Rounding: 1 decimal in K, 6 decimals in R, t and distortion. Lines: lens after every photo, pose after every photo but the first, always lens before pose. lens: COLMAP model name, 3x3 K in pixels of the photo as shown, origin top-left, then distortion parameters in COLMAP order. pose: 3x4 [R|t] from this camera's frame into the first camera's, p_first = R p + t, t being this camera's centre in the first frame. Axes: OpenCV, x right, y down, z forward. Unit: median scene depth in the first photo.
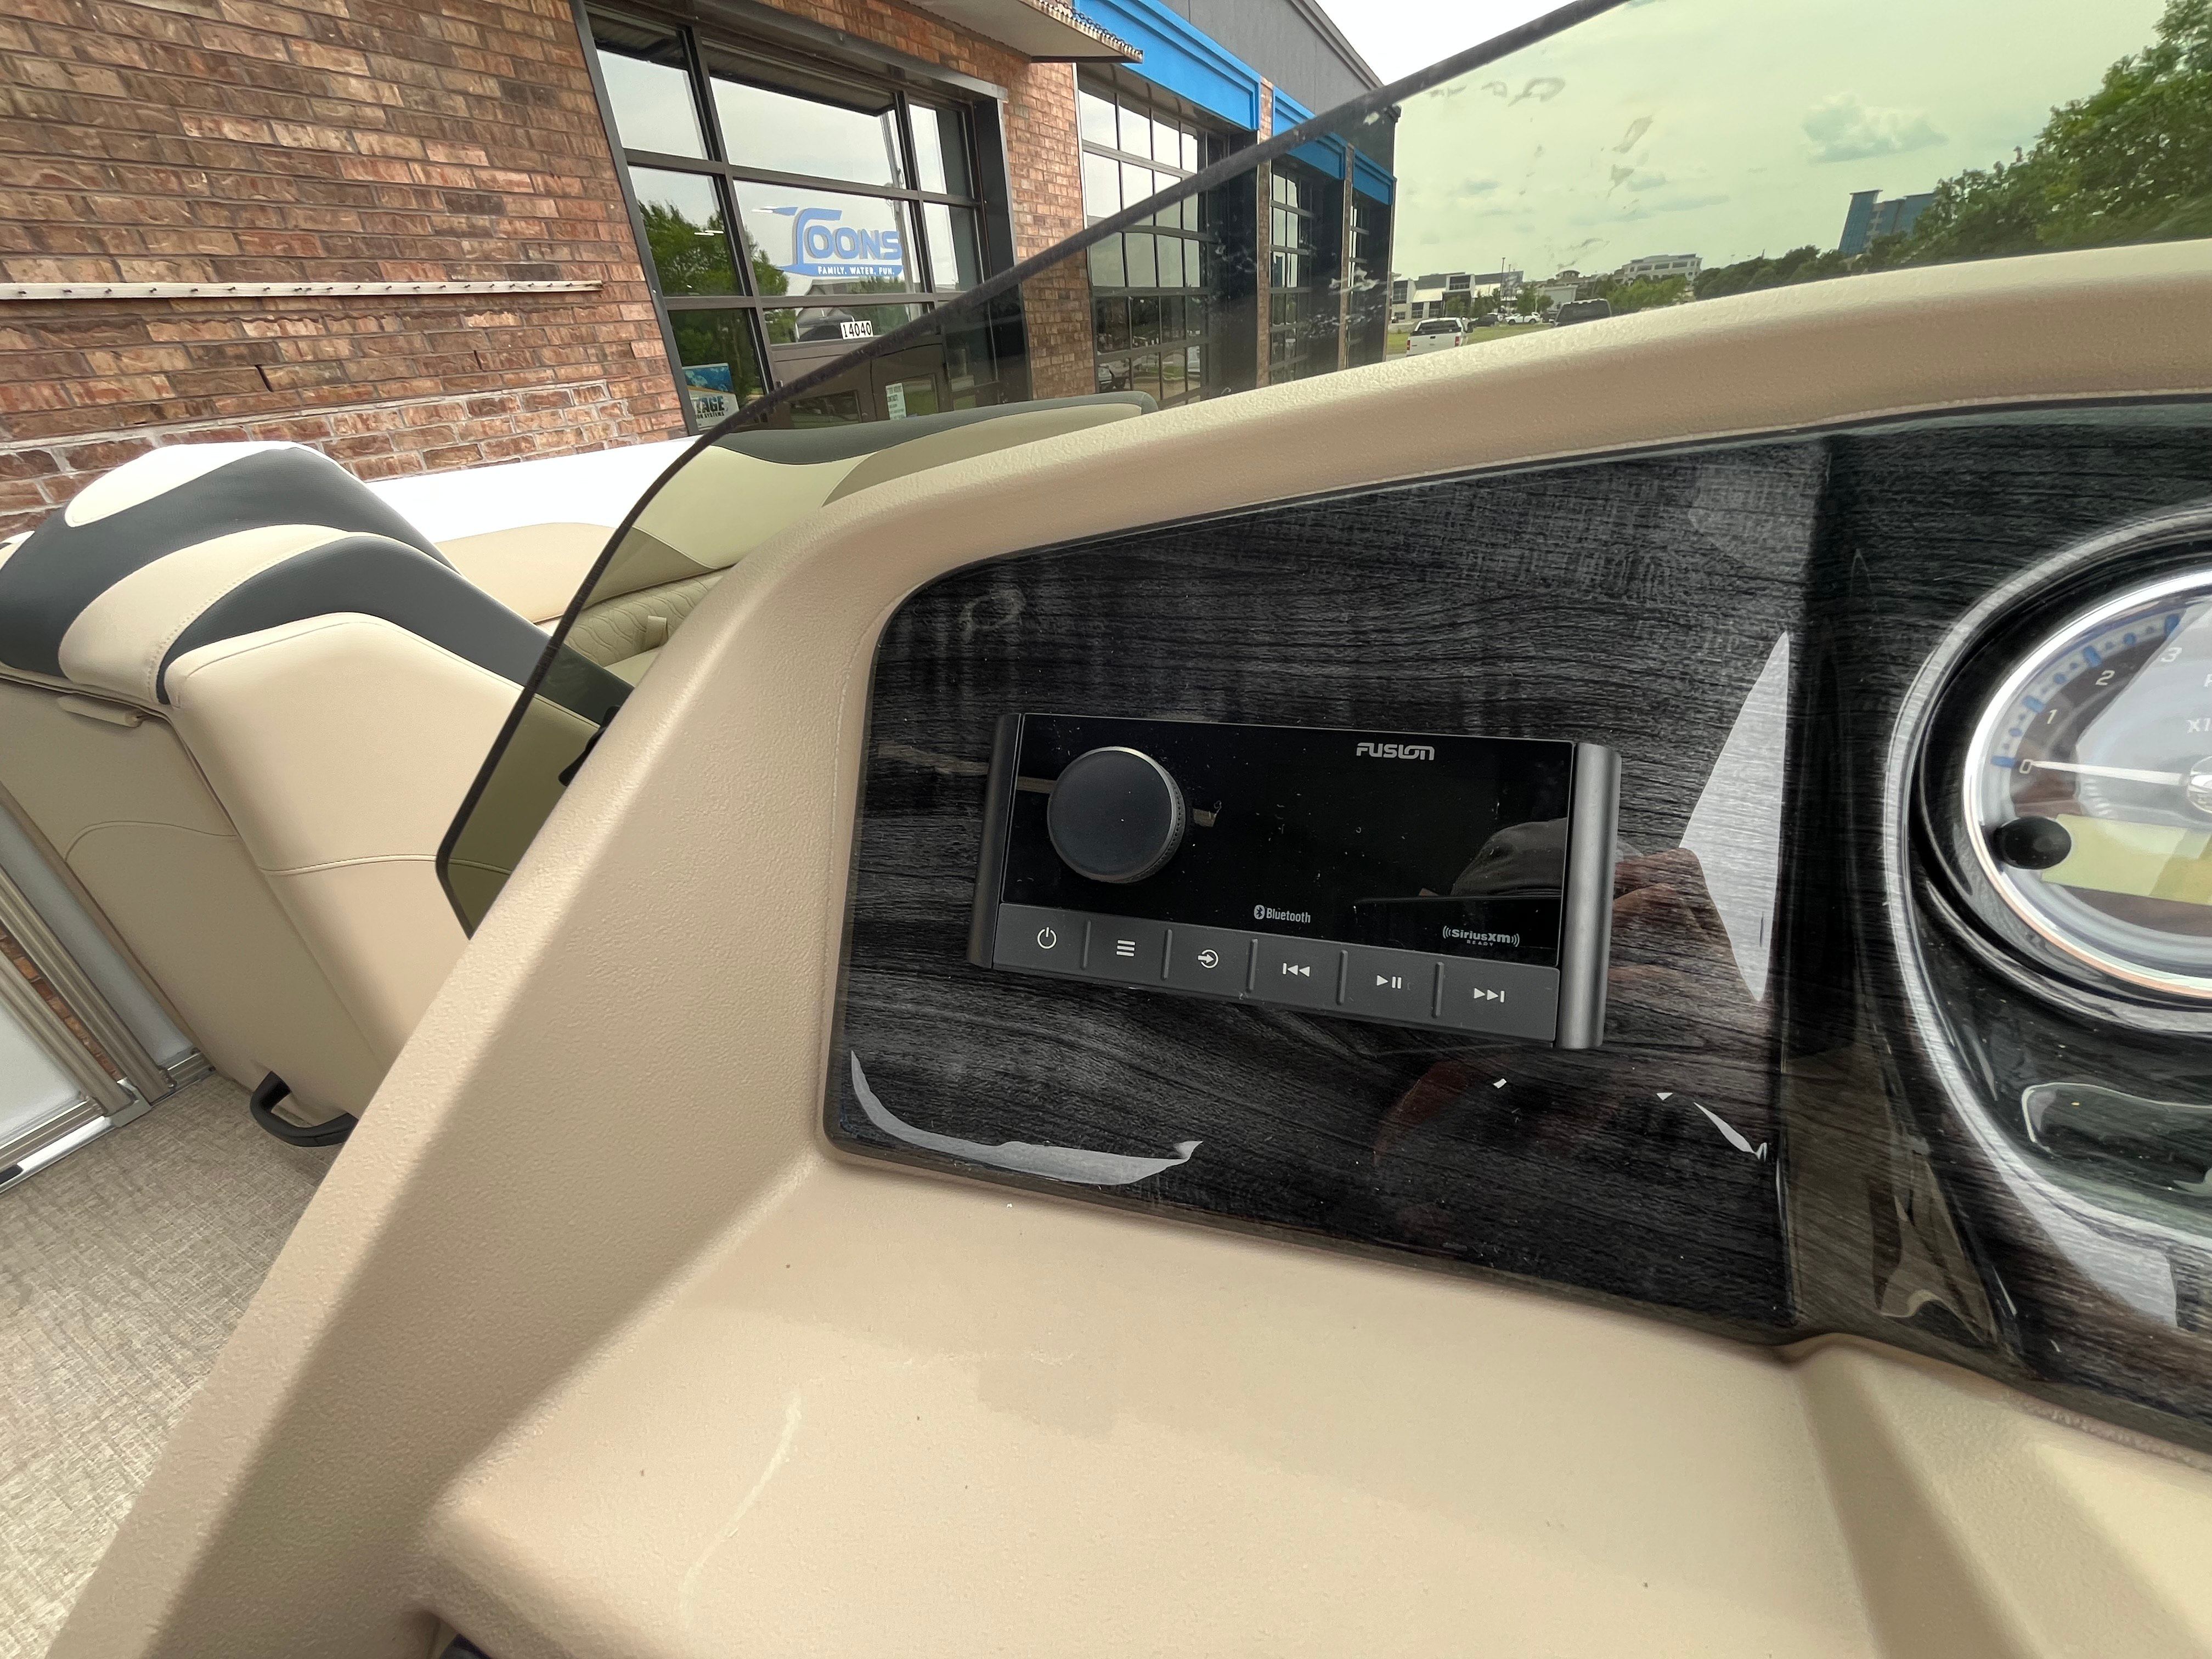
lens RADIAL K [[898.5, 0, 1098.7], [0, 898.5, 829.9], [0, 0, 1]] dist [-0.002748, 0.000206]
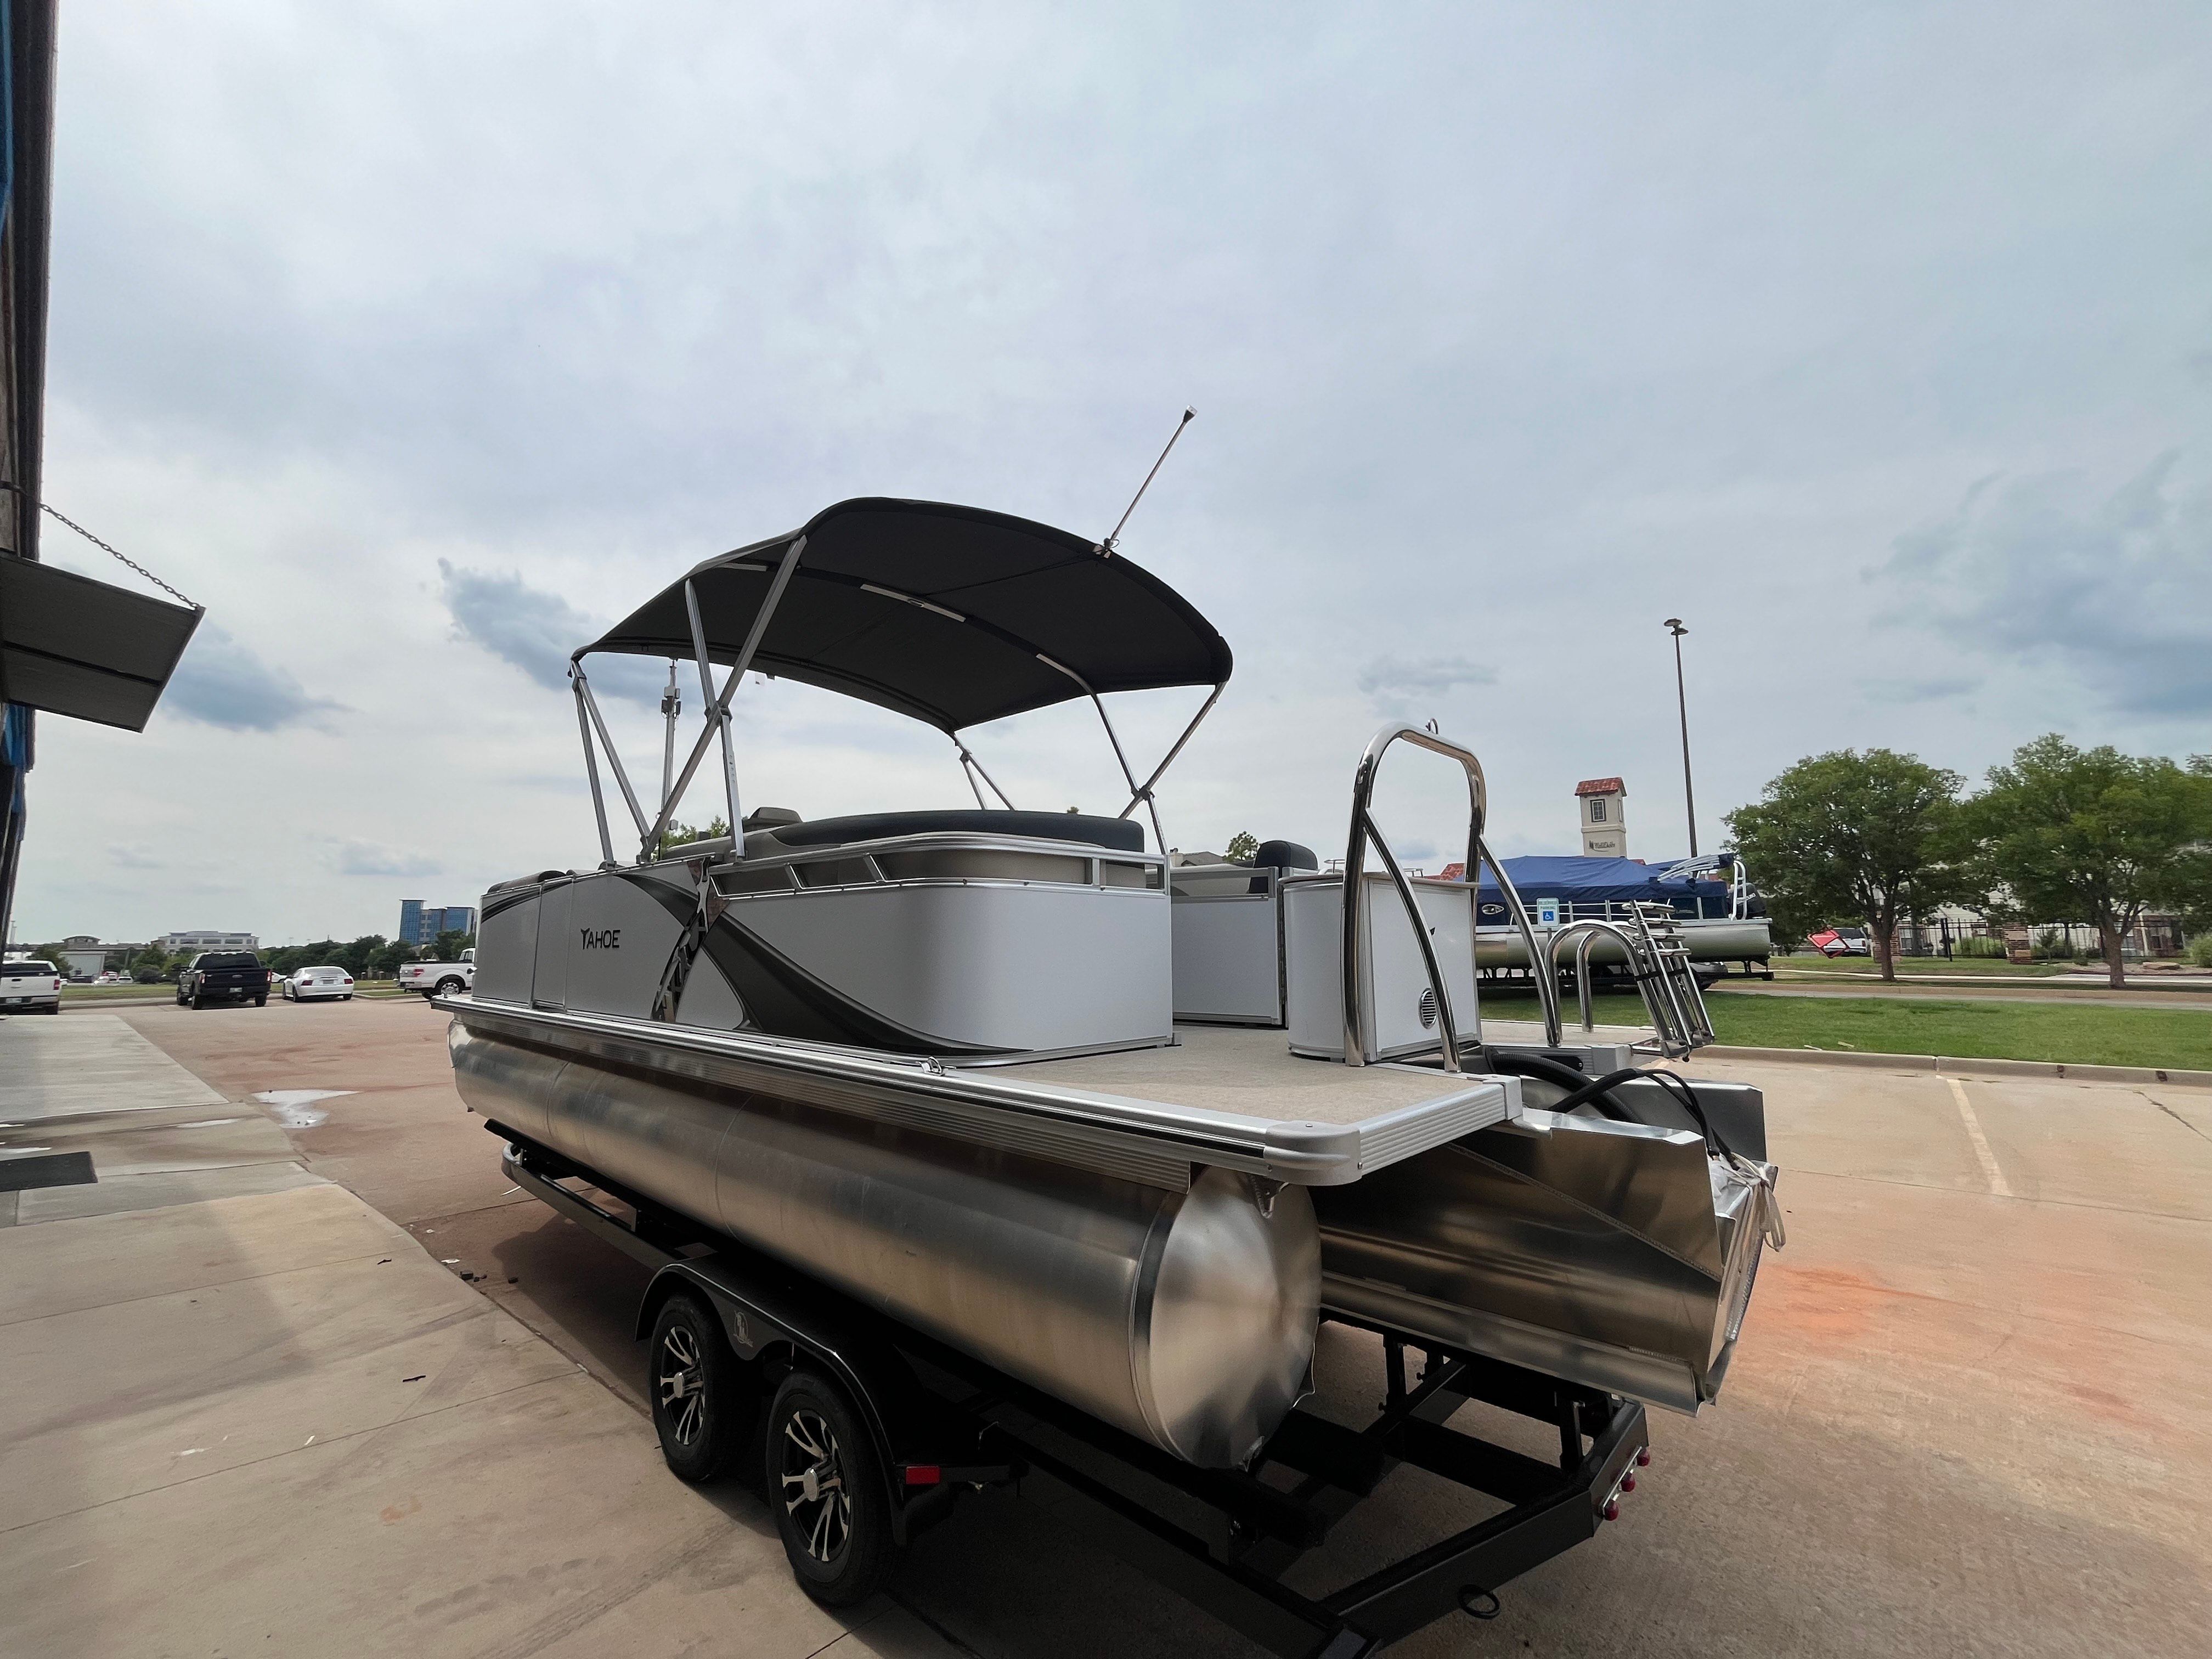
lens RADIAL K [[898.5, 0, 1100.0], [0, 898.5, 834.2], [0, 0, 1]] dist [-0.002748, 0.000206]
pose [[0.292835, 0.191378, 0.936815, -1.388140], [0.455129, 0.833753, -0.312591, 0.666955], [-0.840895, 0.517909, 0.157051, -0.659754]]
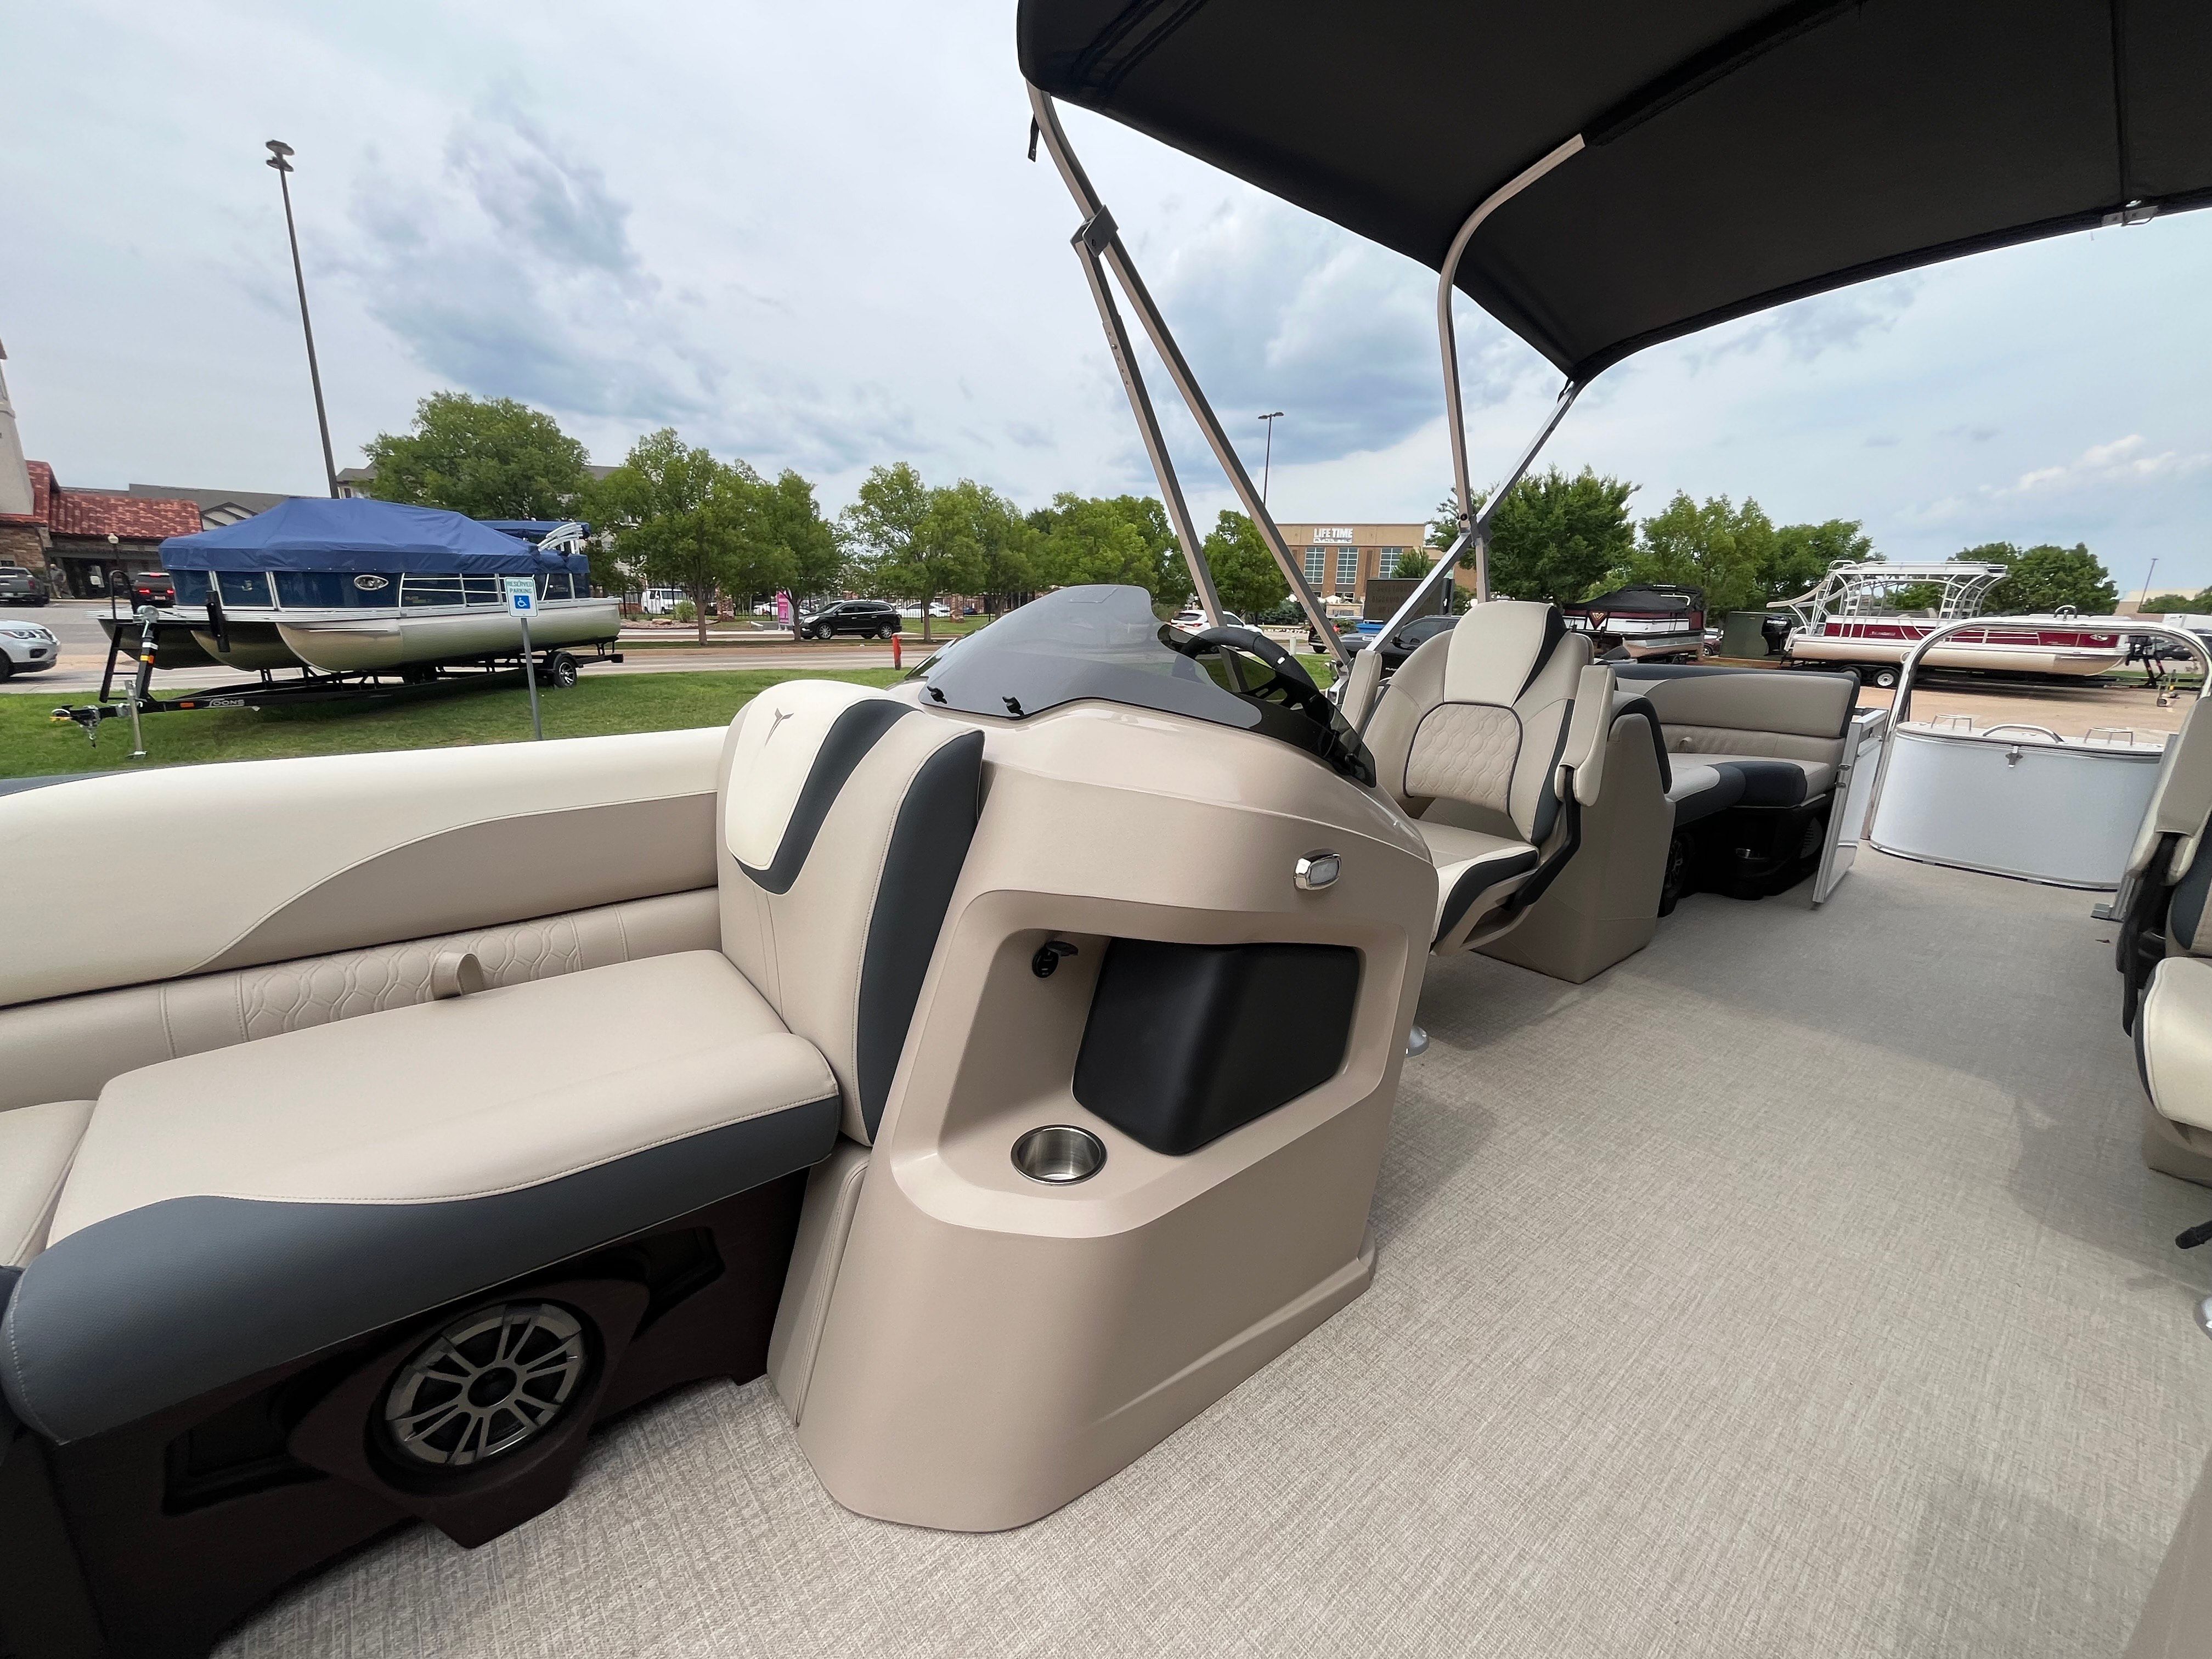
lens RADIAL K [[898.5, 0, 1101.2], [0, 898.5, 831.9], [0, 0, 1]] dist [-0.002748, 0.000206]
pose [[-0.911666, -0.050000, 0.407878, -0.085371], [0.241036, 0.738822, 0.629320, -0.184324], [-0.332815, 0.672043, -0.661508, 0.294116]]
